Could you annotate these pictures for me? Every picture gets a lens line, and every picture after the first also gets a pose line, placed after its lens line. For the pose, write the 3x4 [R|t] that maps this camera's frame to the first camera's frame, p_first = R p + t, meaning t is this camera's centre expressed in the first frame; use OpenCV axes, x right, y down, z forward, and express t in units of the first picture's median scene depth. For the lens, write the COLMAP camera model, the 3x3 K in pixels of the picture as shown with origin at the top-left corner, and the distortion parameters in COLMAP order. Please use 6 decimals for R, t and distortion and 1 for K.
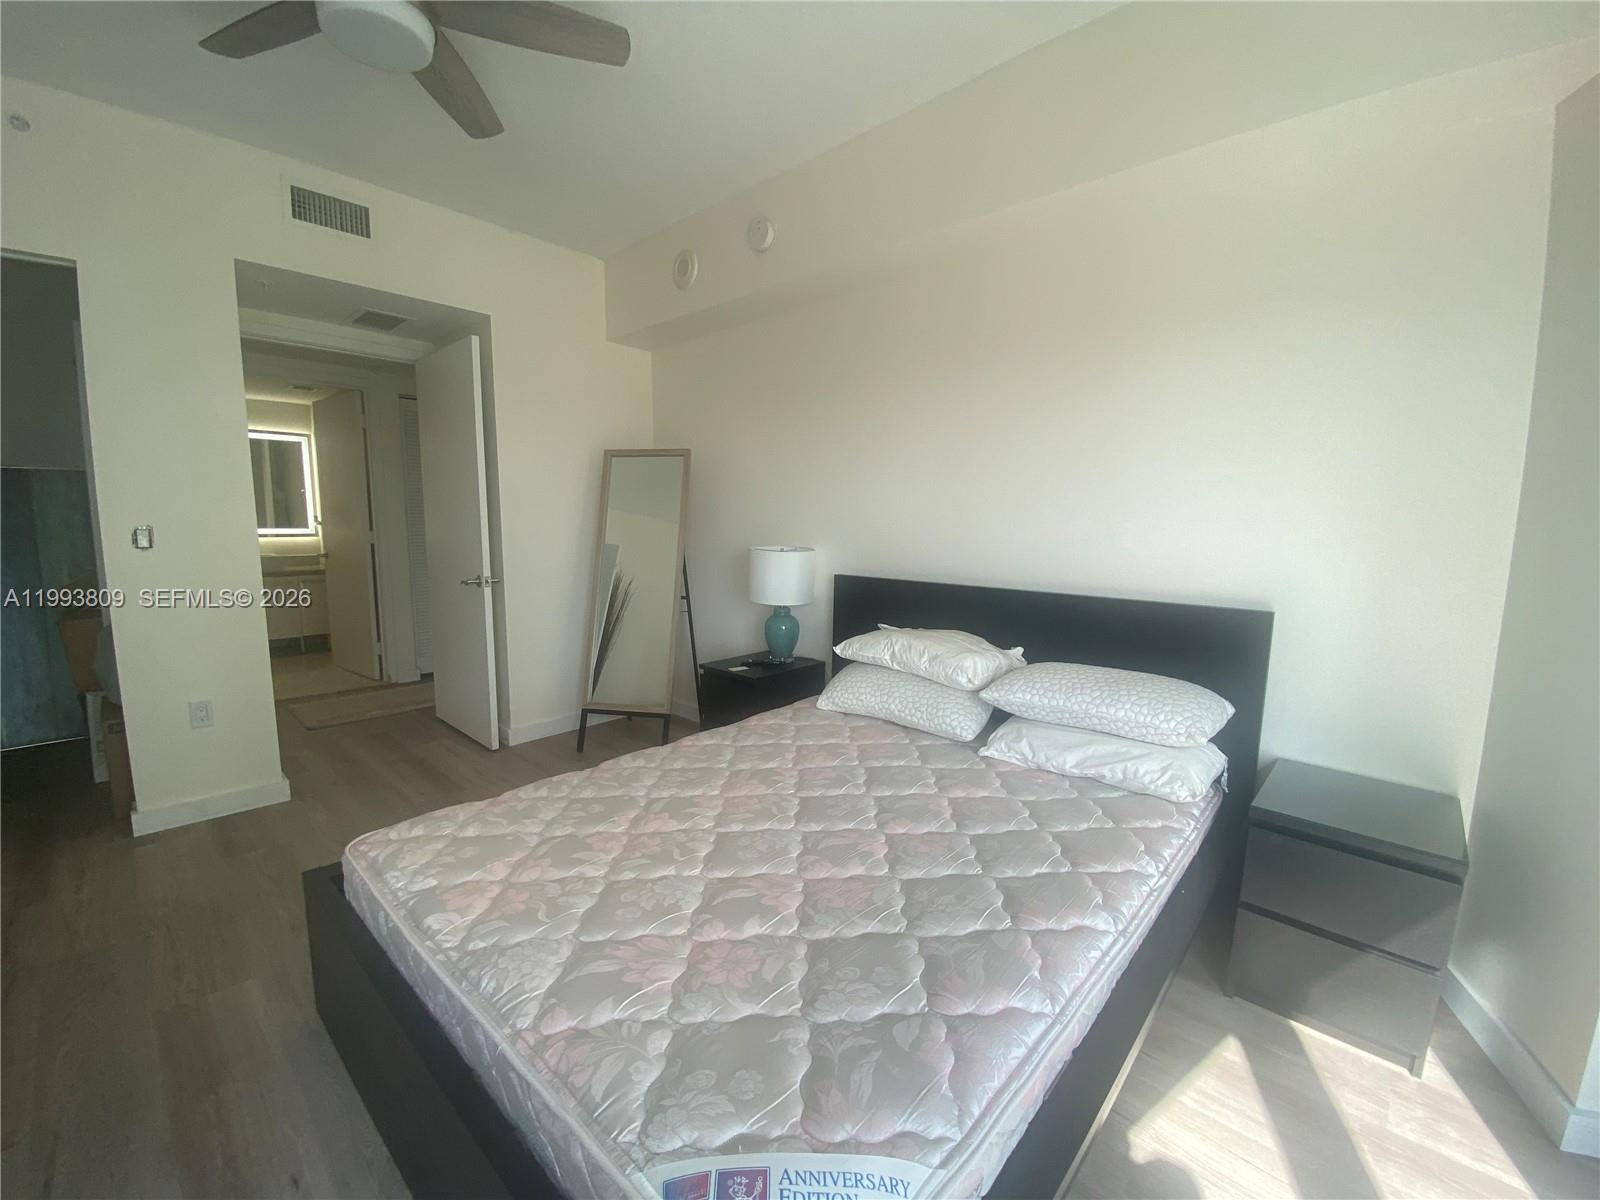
lens RADIAL K [[661.5, 0, 792.0], [0, 661.5, 598.4], [0, 0, 1]] dist [0.002032, -0.011932]
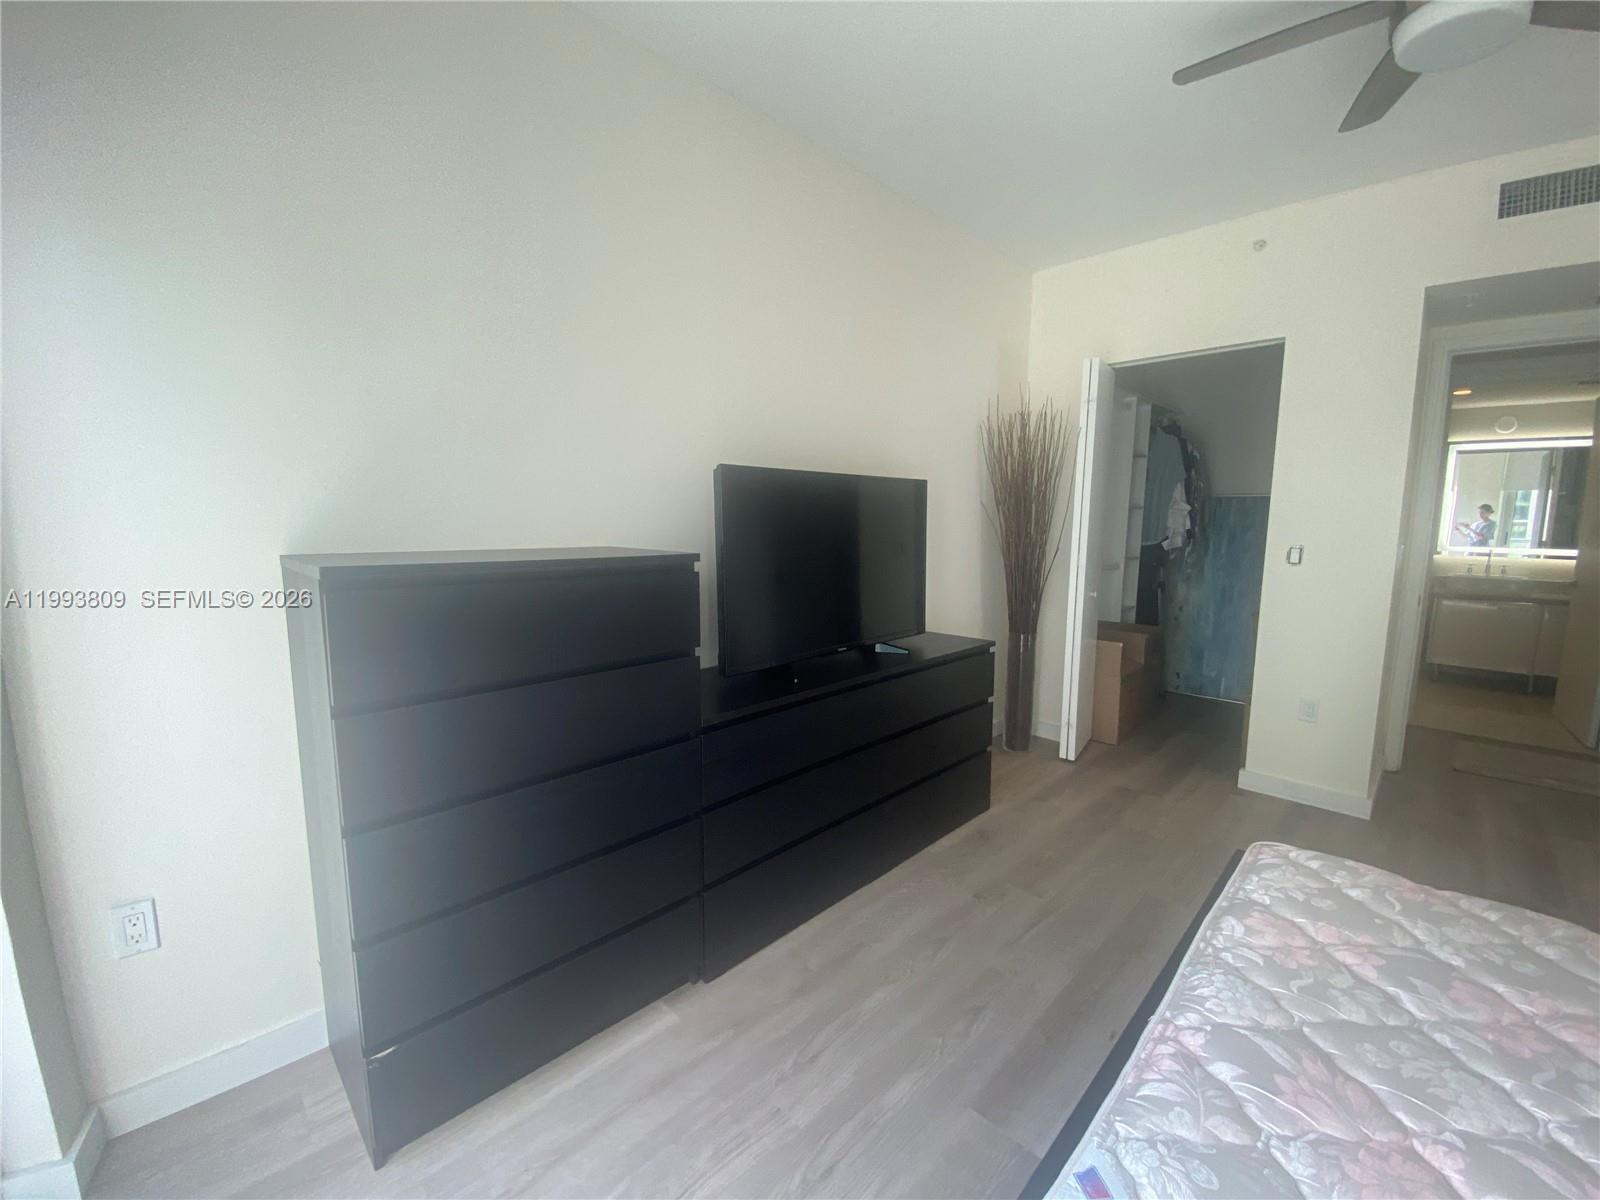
lens RADIAL K [[661.5, 0, 802.7], [0, 661.5, 603.5], [0, 0, 1]] dist [0.002032, -0.011932]
pose [[-0.037322, 0.120486, -0.992013, 0.440439], [-0.127737, 0.983986, 0.124317, -0.065917], [0.991106, 0.131356, -0.021334, 0.224822]]
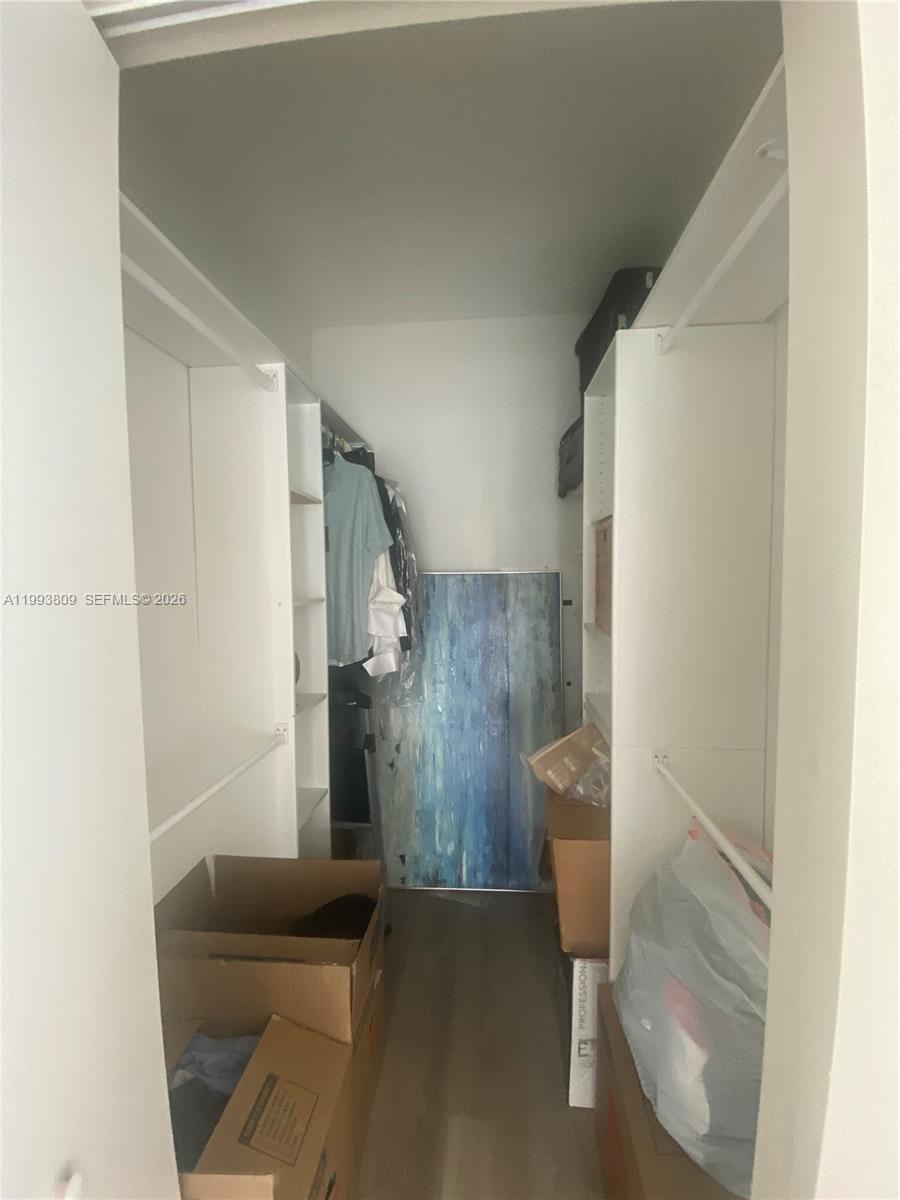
lens RADIAL K [[496.1, 0, 449.3], [0, 496.1, 595.1], [0, 0, 1]] dist [0.002032, -0.011932]
pose [[0.609917, 0.028066, -0.791968, -1.161060], [-0.078509, 0.996596, -0.025144, -0.275393], [0.788567, 0.077513, 0.610044, 0.974198]]
